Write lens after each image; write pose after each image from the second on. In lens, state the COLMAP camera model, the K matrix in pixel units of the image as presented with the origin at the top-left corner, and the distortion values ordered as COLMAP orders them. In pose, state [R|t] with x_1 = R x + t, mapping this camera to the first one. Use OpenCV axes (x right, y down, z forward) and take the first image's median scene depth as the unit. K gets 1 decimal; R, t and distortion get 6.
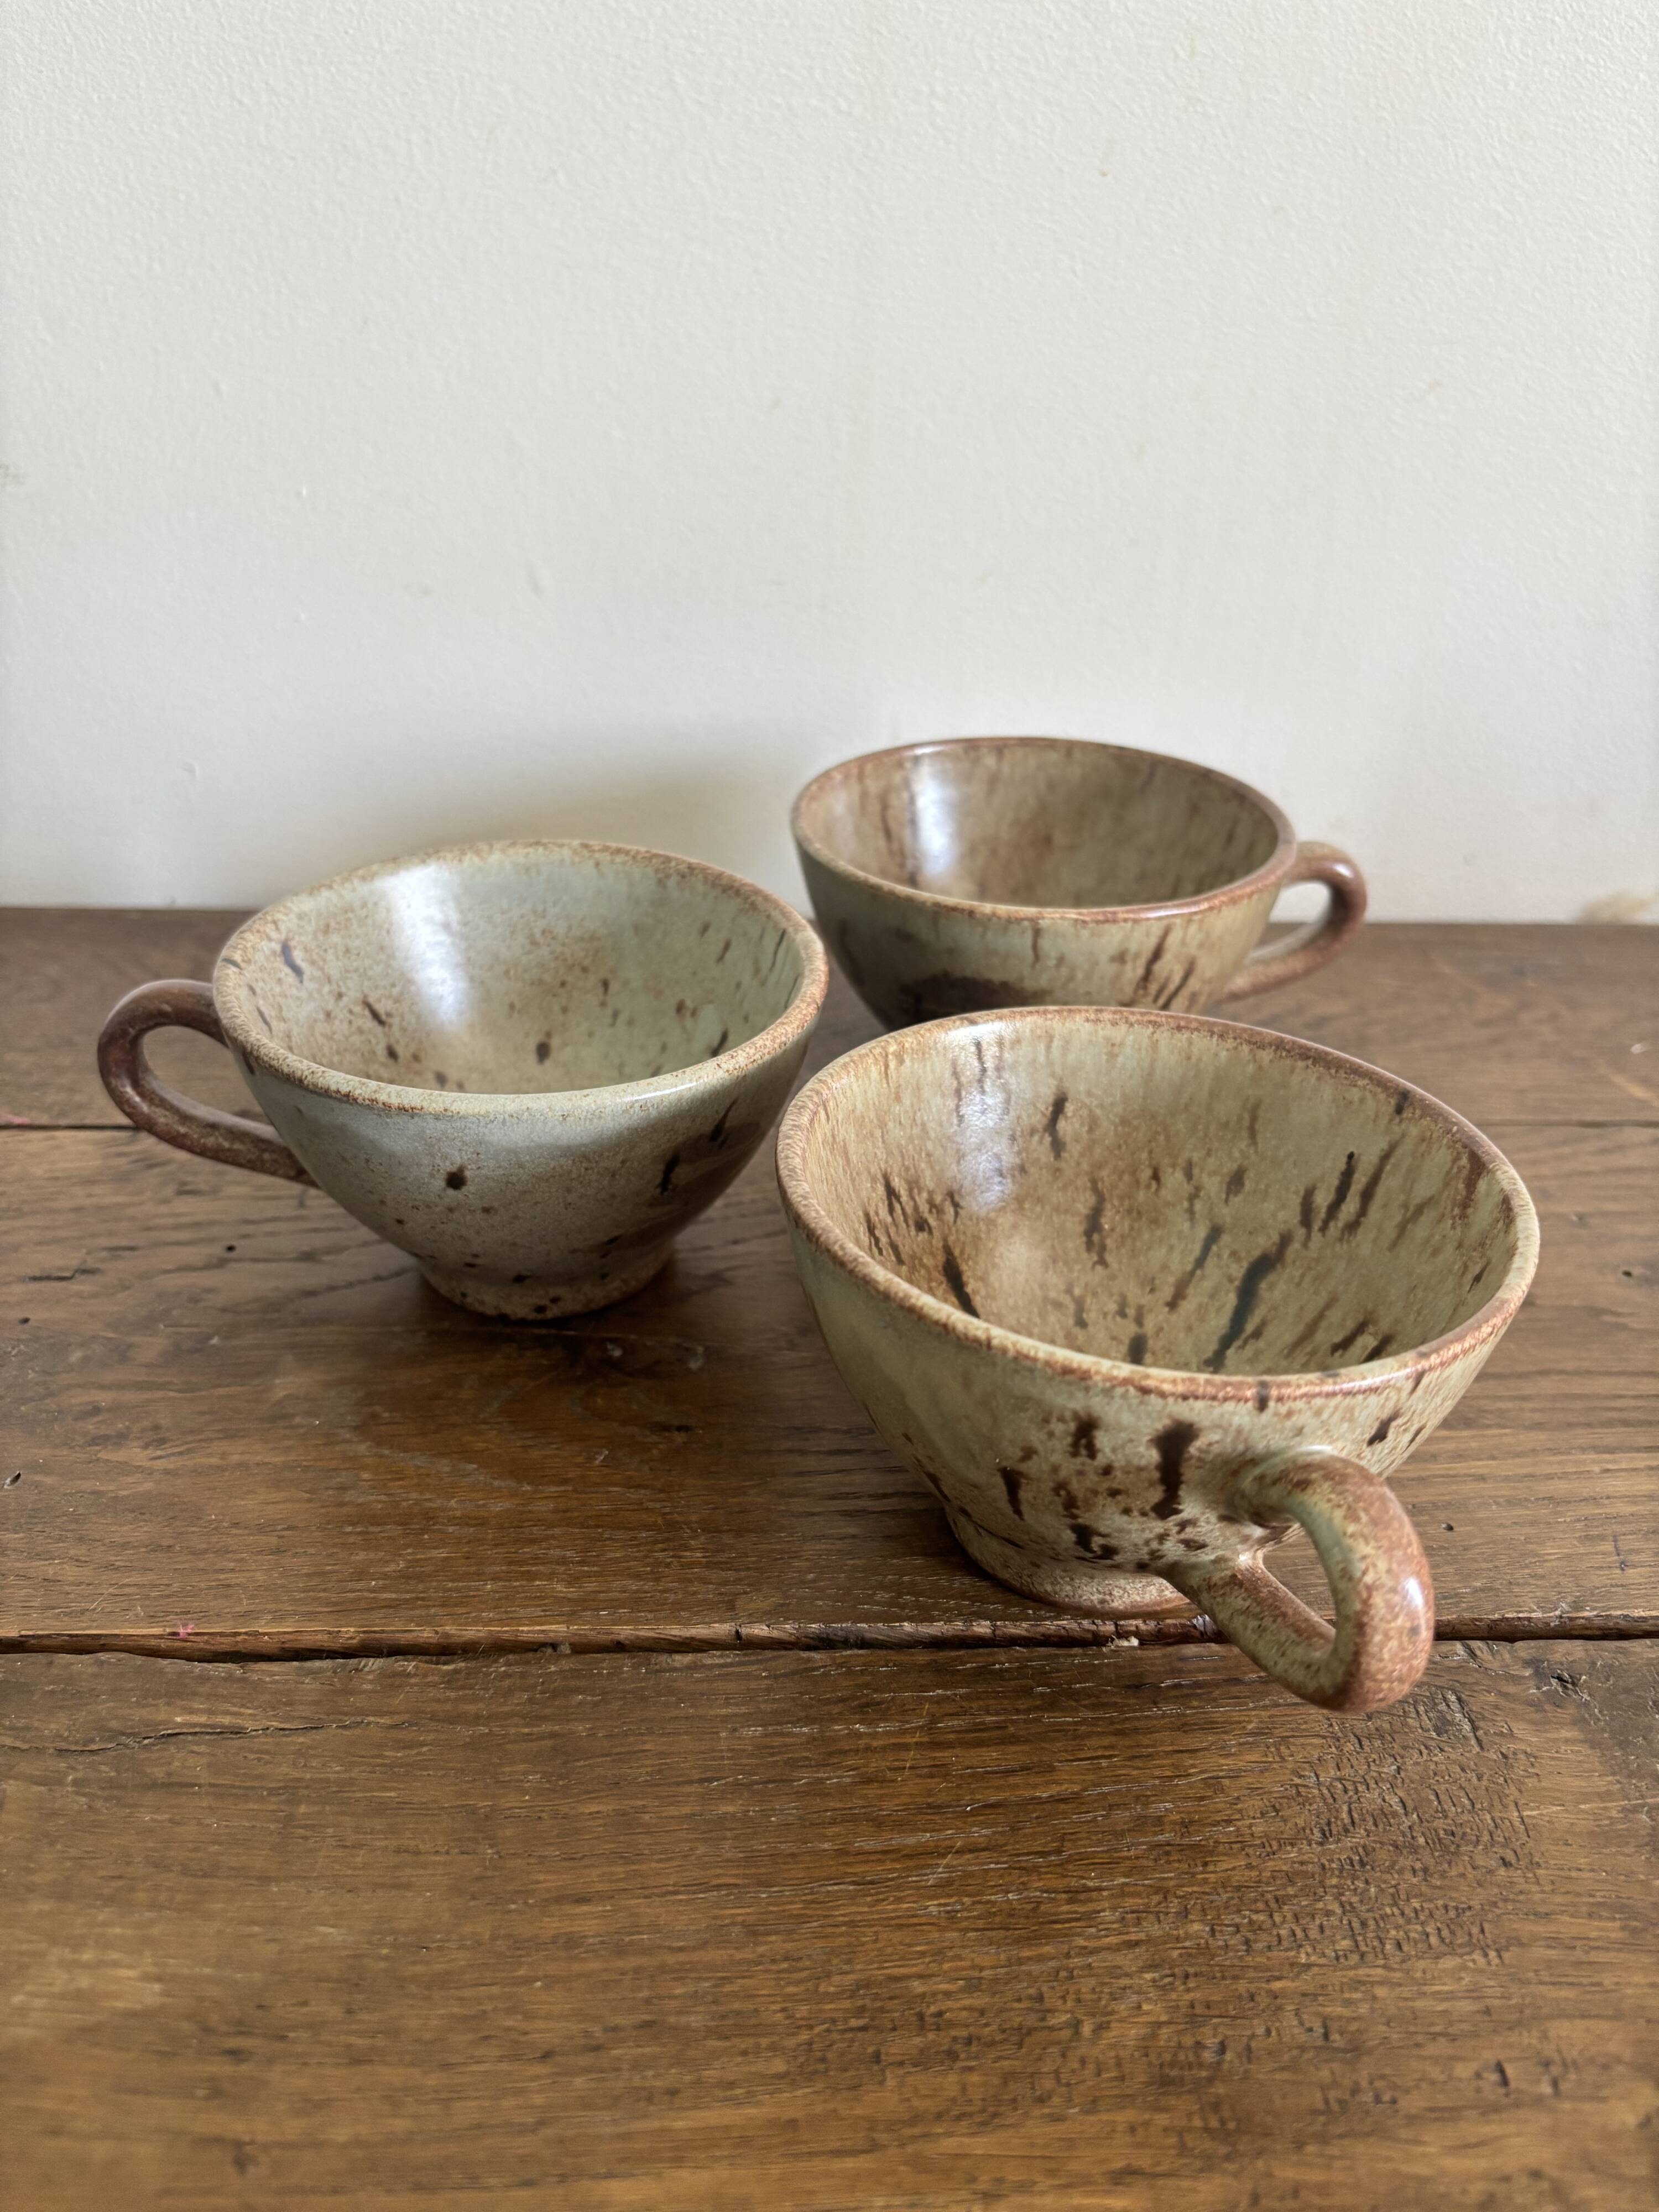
lens RADIAL K [[1693.9, 0, 840.9], [0, 1693.9, 1108.2], [0, 0, 1]] dist [0.066304, -0.090364]
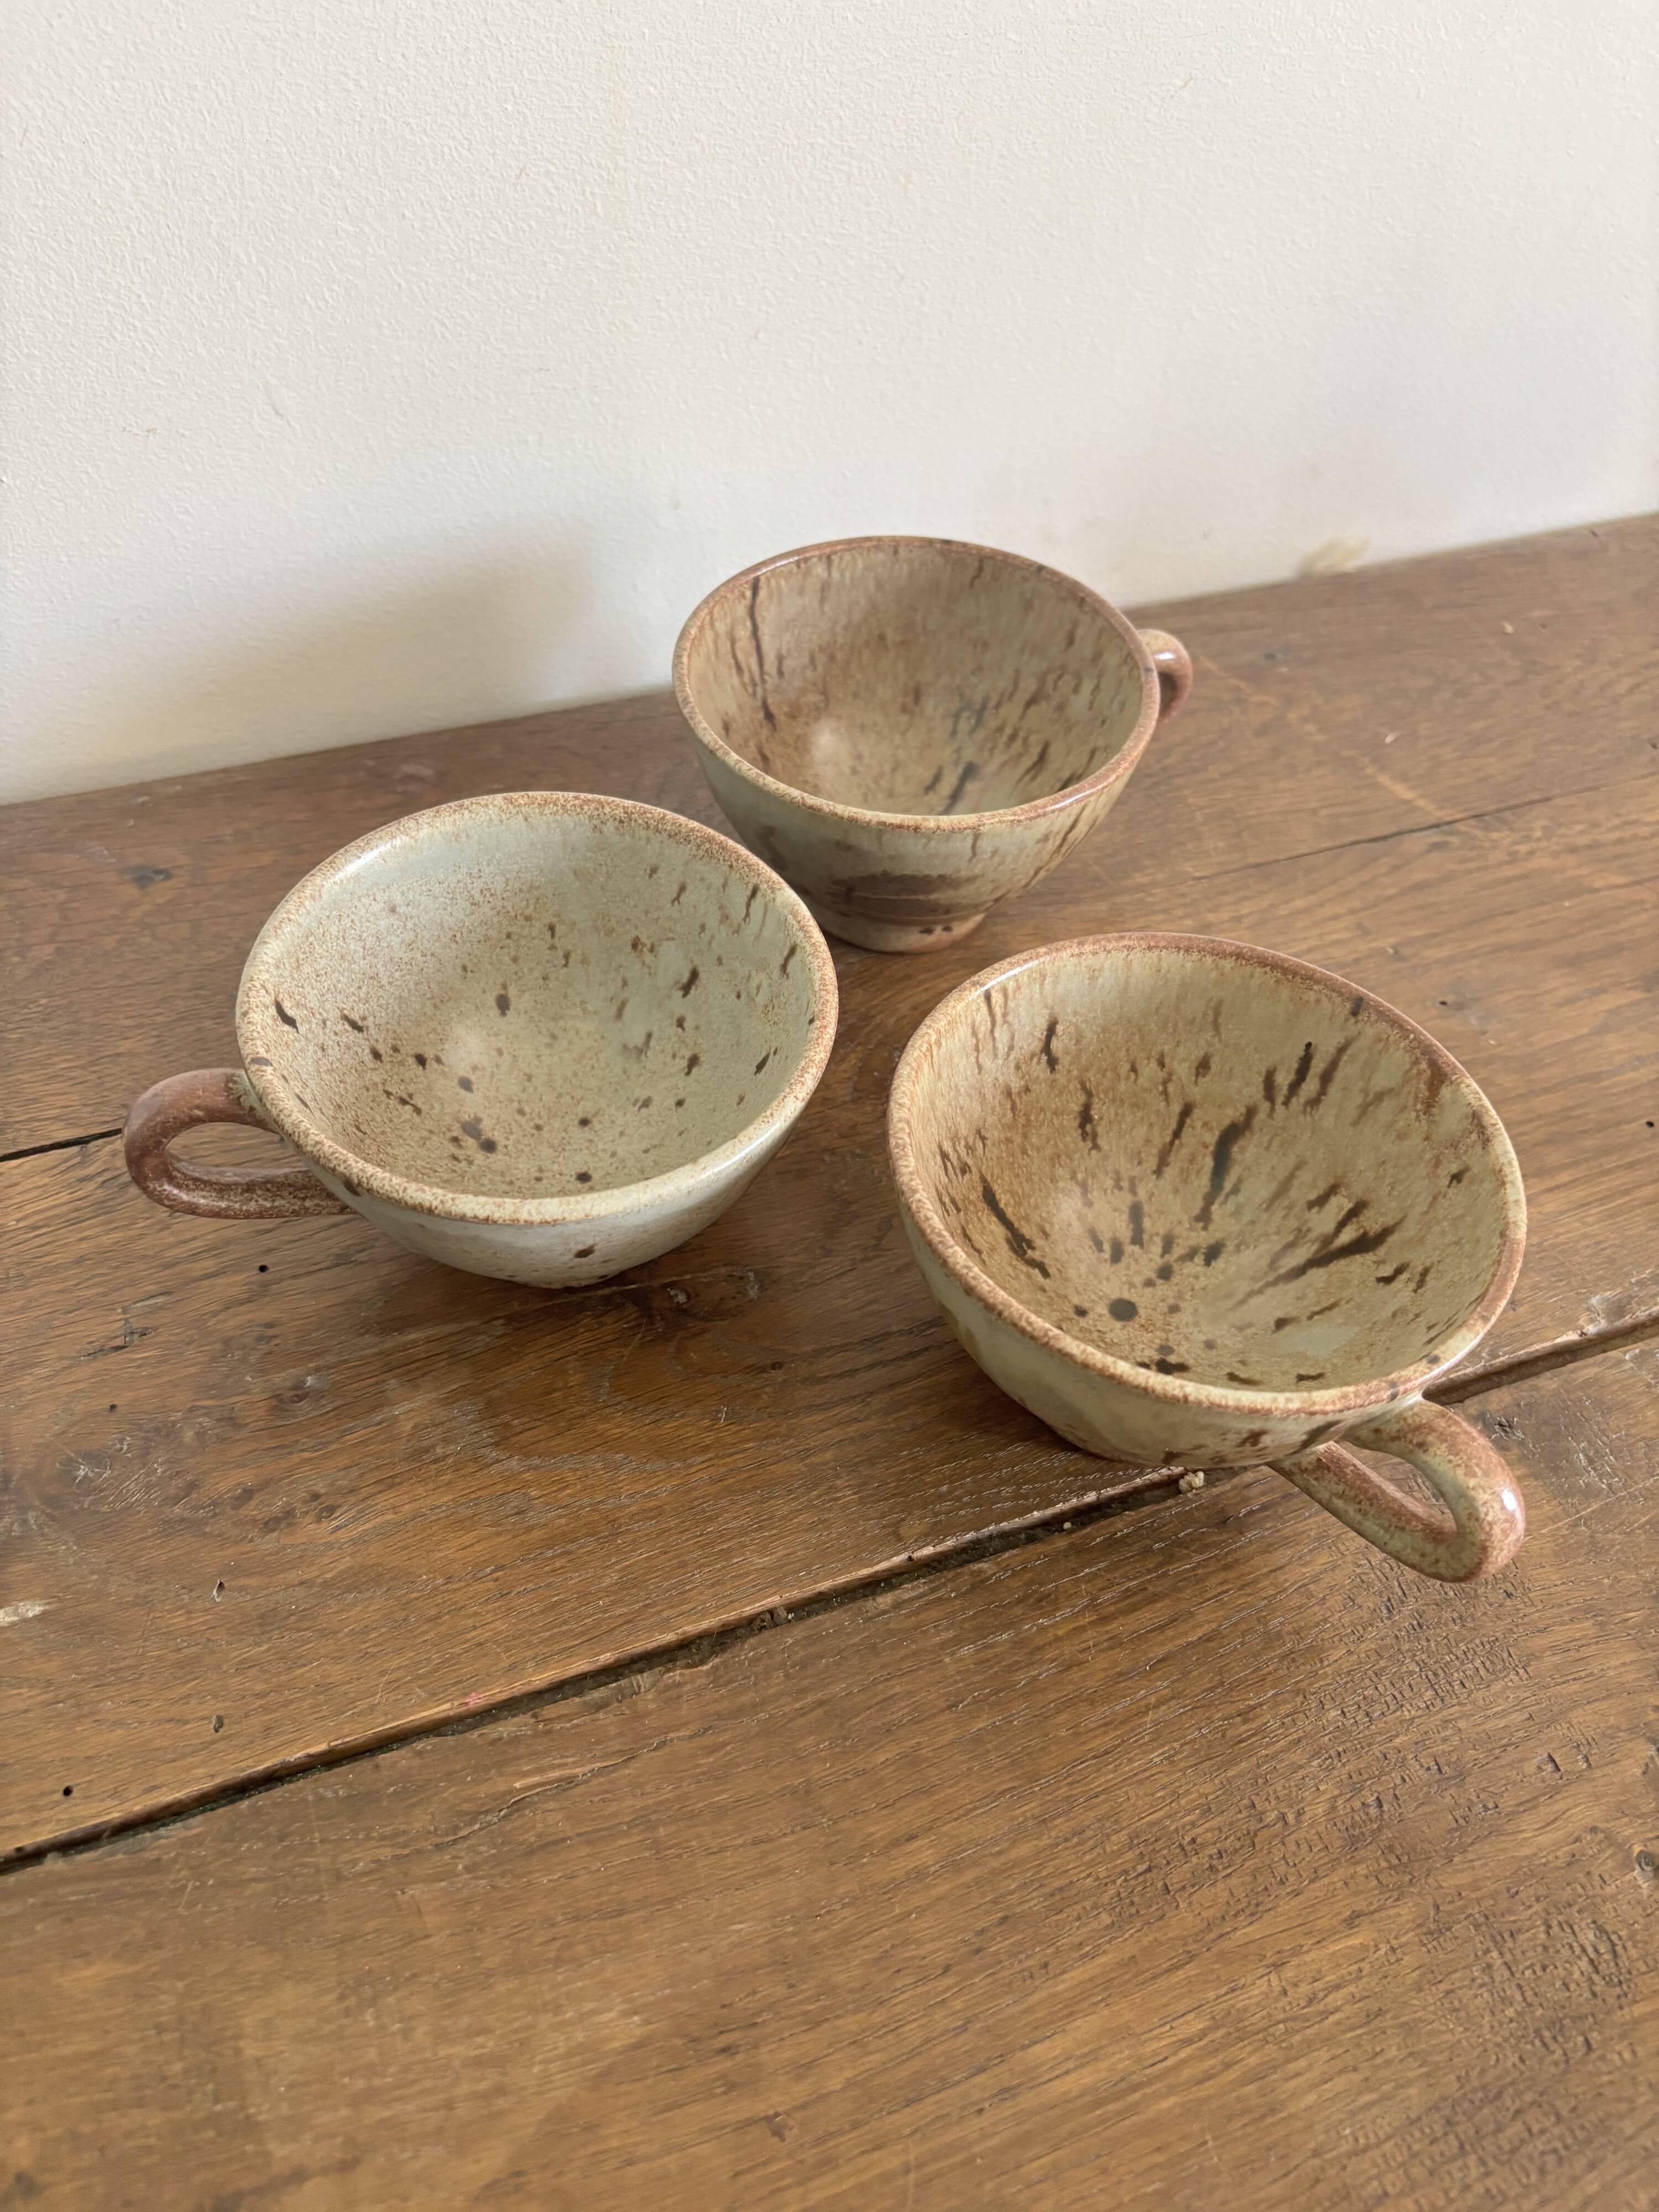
lens RADIAL K [[1672.3, 0, 829.4], [0, 1672.3, 1094.4], [0, 0, 1]] dist [0.076077, -0.103044]
pose [[0.951517, -0.215691, 0.219303, -0.371507], [0.130234, 0.928391, 0.348036, -0.515349], [-0.278667, -0.302602, 0.911470, 0.021345]]
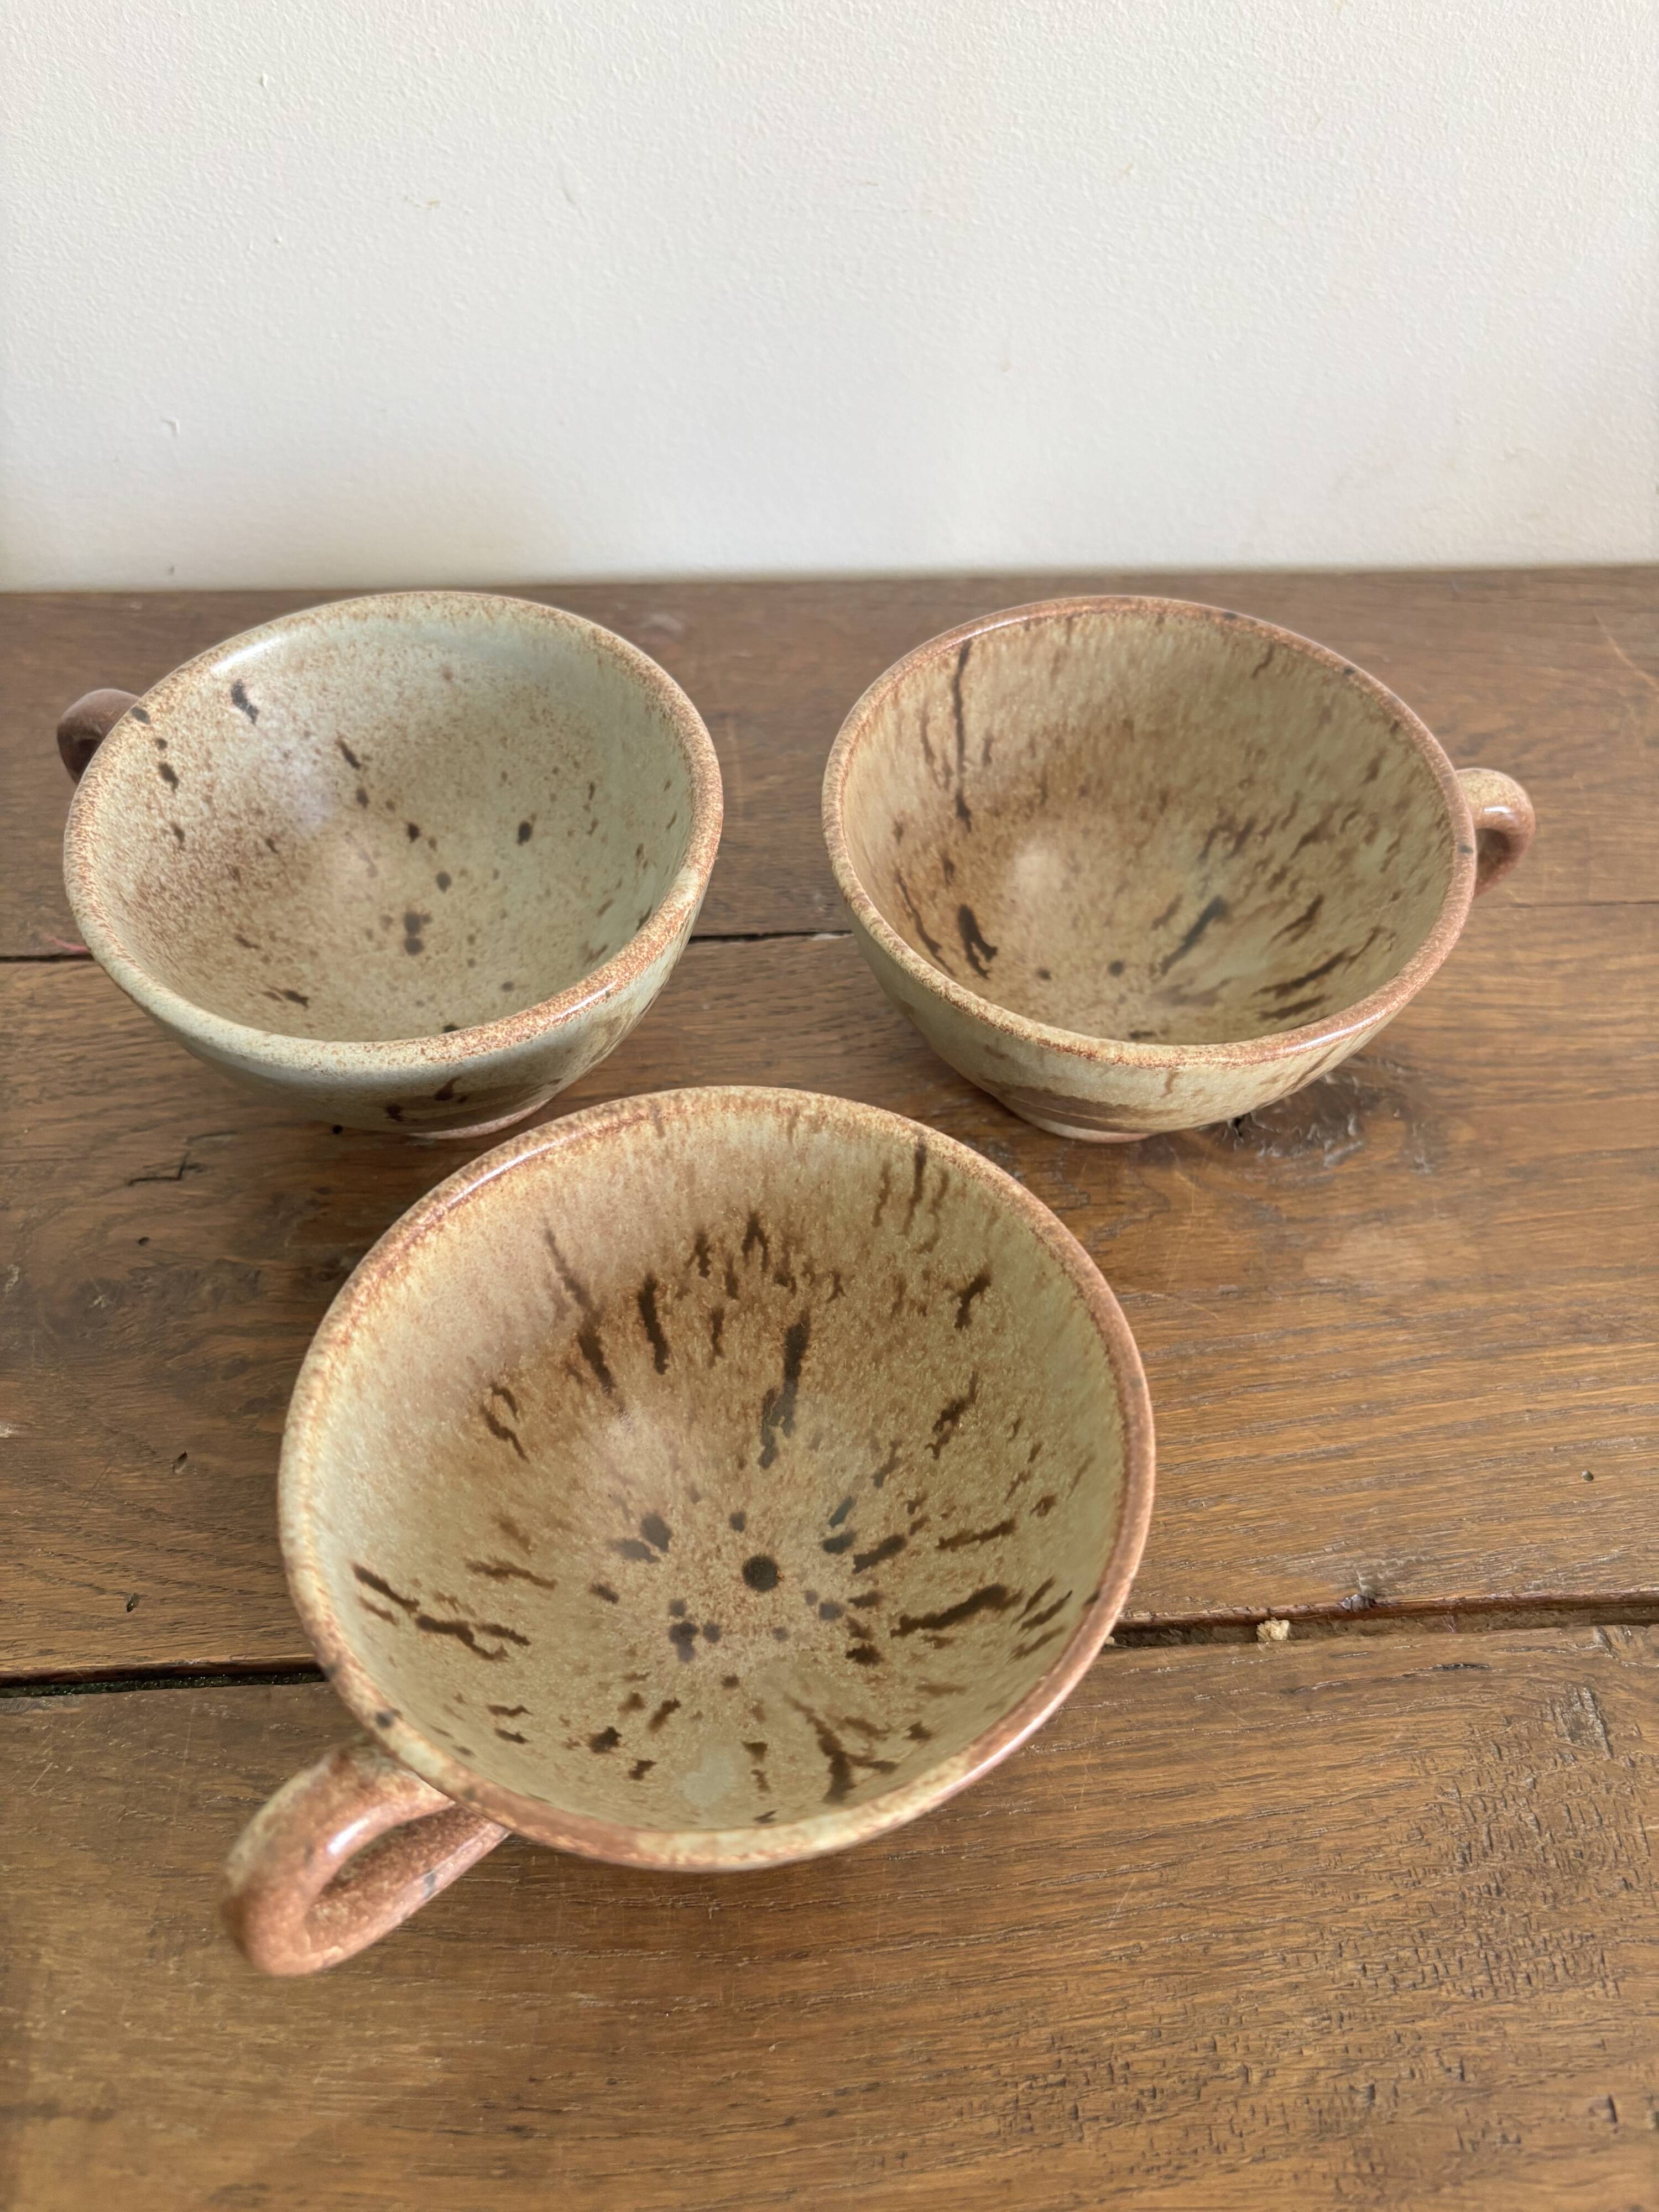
lens RADIAL K [[1704.1, 0, 845.6], [0, 1704.1, 1106.3], [0, 0, 1]] dist [0.063927, -0.094209]
pose [[0.999920, -0.012264, 0.003170, -0.119235], [0.010007, 0.918273, 0.395821, -0.489128], [-0.007765, -0.395757, 0.918322, 0.192649]]
